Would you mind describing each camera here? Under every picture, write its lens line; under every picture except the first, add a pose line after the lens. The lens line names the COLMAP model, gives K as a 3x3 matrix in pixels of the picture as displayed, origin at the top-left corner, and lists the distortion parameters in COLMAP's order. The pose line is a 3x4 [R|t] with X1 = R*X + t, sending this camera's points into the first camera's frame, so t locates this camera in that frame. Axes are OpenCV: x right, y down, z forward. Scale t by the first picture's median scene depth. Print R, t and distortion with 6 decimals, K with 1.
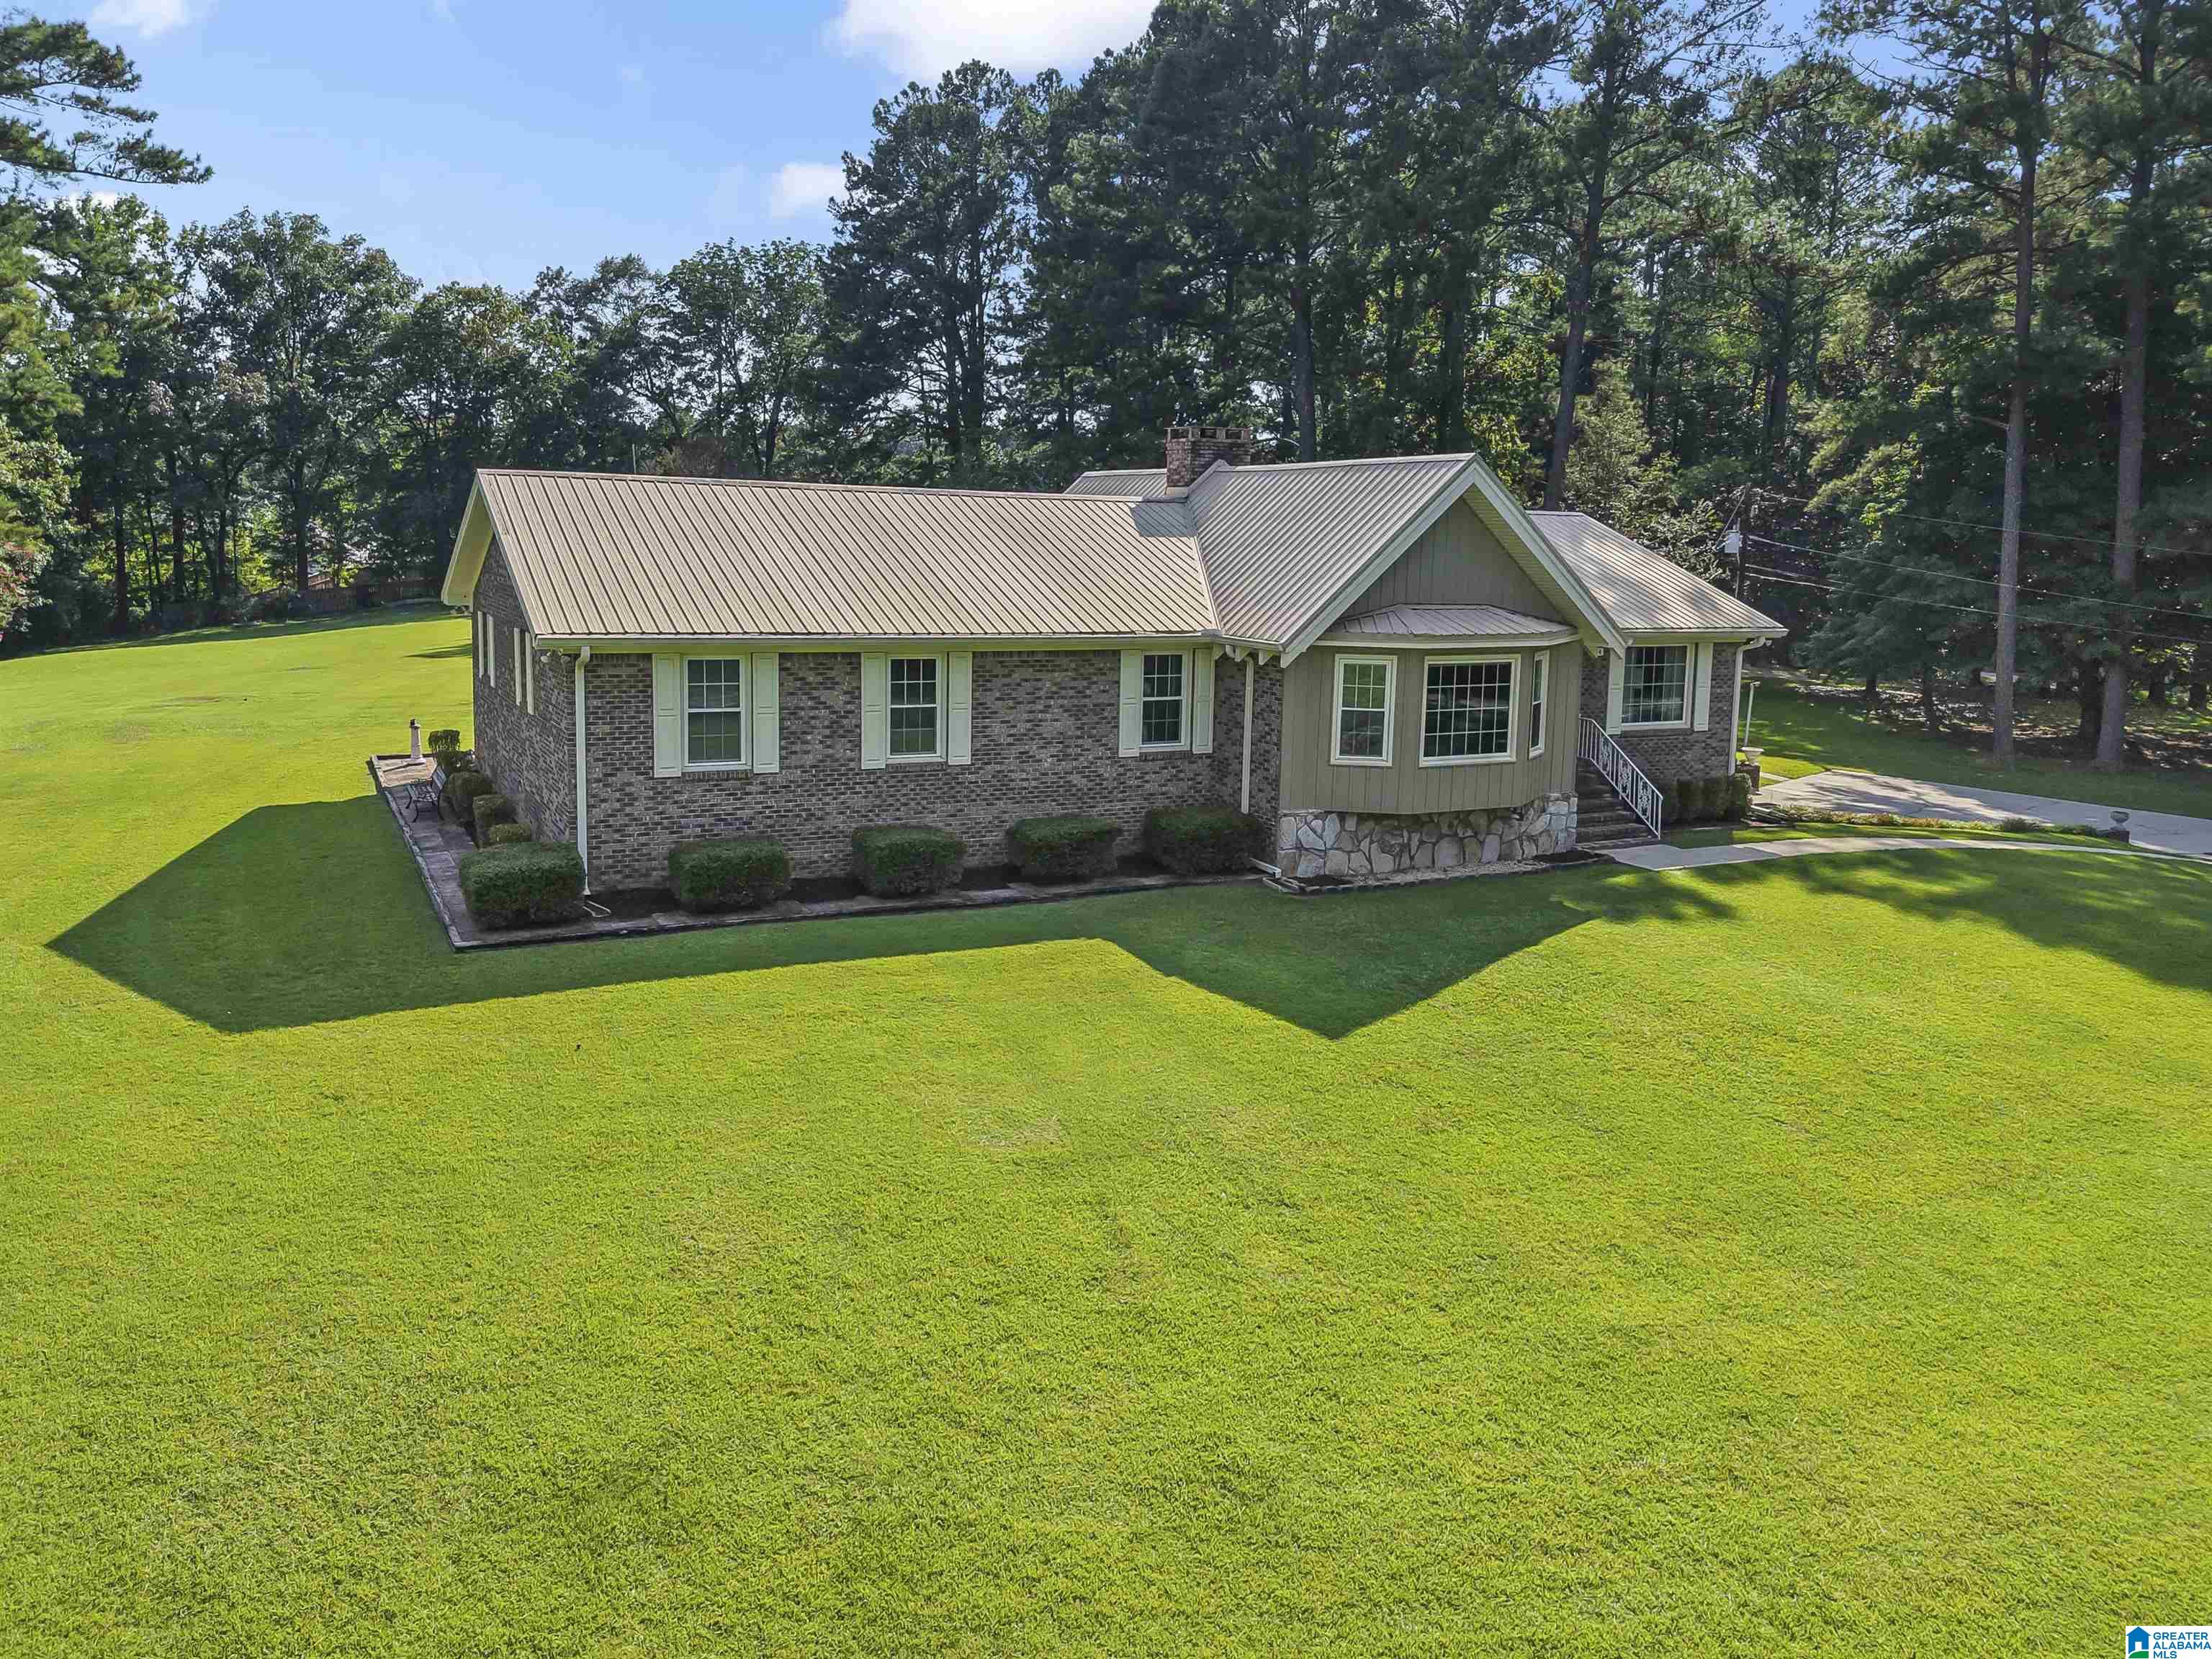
lens RADIAL K [[1532.7, 0, 1122.0], [0, 1532.7, 762.7], [0, 0, 1]] dist [0.043294, -0.019117]
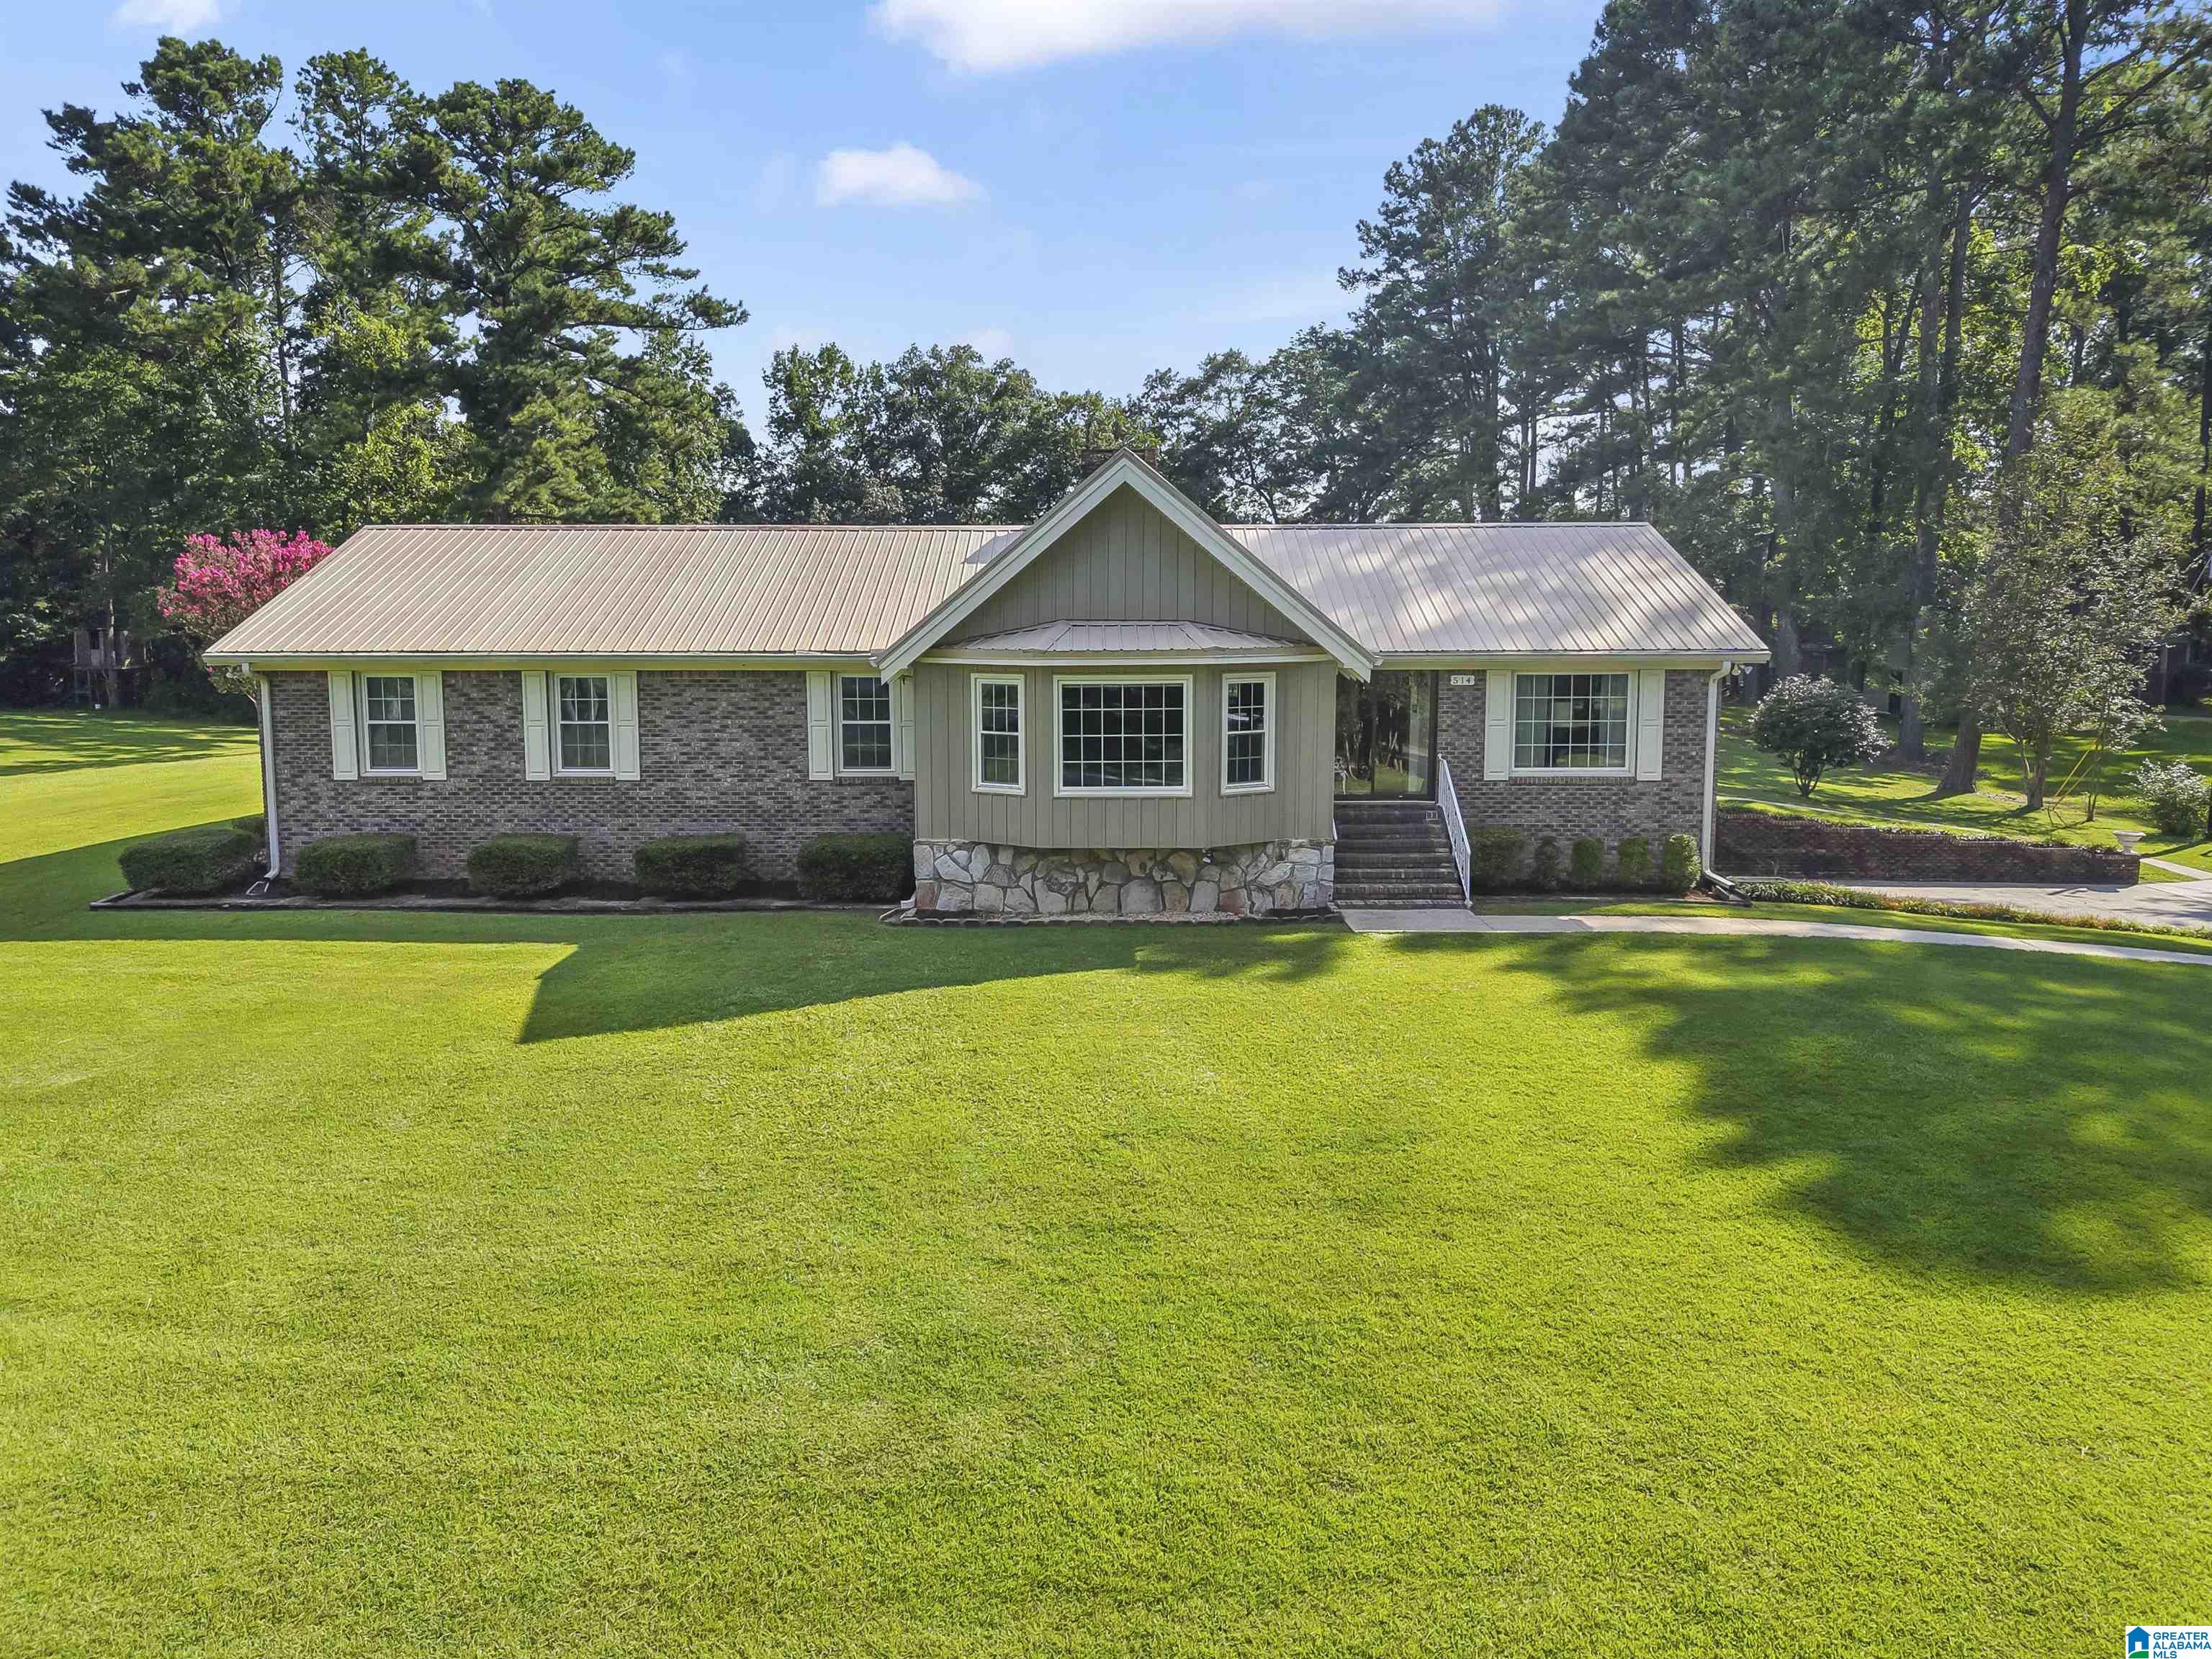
lens RADIAL K [[1532.7, 0, 1106.6], [0, 1532.7, 828.9], [0, 0, 1]] dist [0.043294, -0.019117]
pose [[0.896606, 0.034728, -0.441465, 0.617722], [-0.039234, 0.999229, -0.001079, 0.021502], [0.441087, 0.018288, 0.897278, 0.195465]]
